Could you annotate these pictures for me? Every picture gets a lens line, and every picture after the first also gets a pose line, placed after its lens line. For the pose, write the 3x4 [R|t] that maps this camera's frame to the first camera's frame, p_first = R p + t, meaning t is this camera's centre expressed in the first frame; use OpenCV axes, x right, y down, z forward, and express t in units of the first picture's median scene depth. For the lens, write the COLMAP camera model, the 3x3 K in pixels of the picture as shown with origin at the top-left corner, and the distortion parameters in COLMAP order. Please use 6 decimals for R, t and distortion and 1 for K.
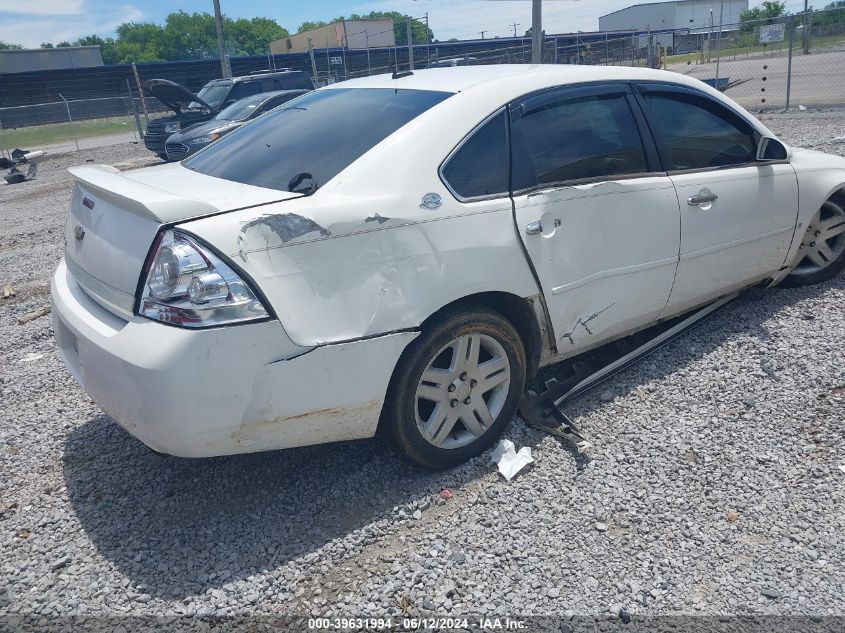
lens RADIAL K [[696.7, 0, 421.4], [0, 696.7, 317.2], [0, 0, 1]] dist [0.014275, 0.001195]
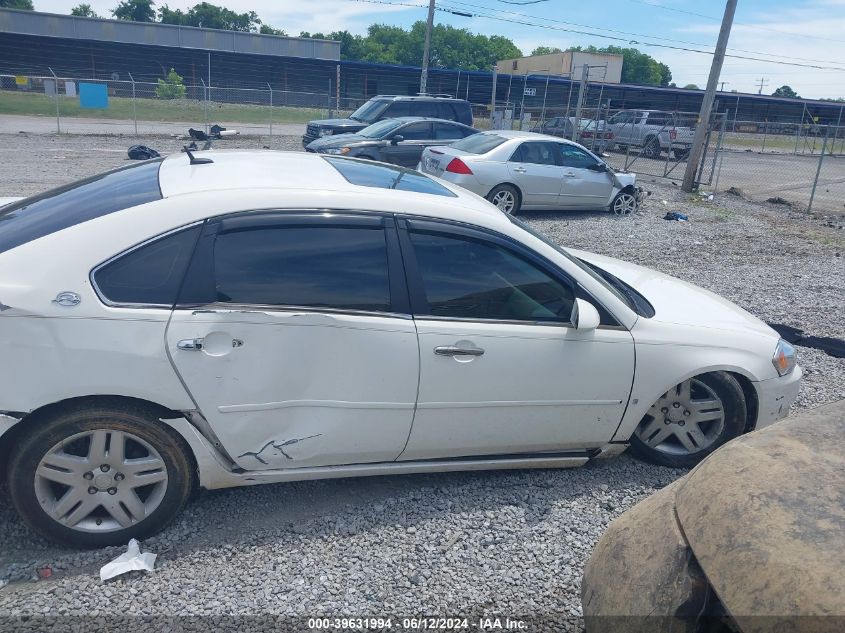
lens RADIAL K [[696.7, 0, 421.5], [0, 696.7, 314.7], [0, 0, 1]] dist [0.014275, 0.001195]
pose [[0.937987, 0.241171, -0.249033, 0.618323], [-0.248400, 0.968654, 0.002472, -0.221275], [0.241823, 0.059541, 0.968492, 0.092982]]
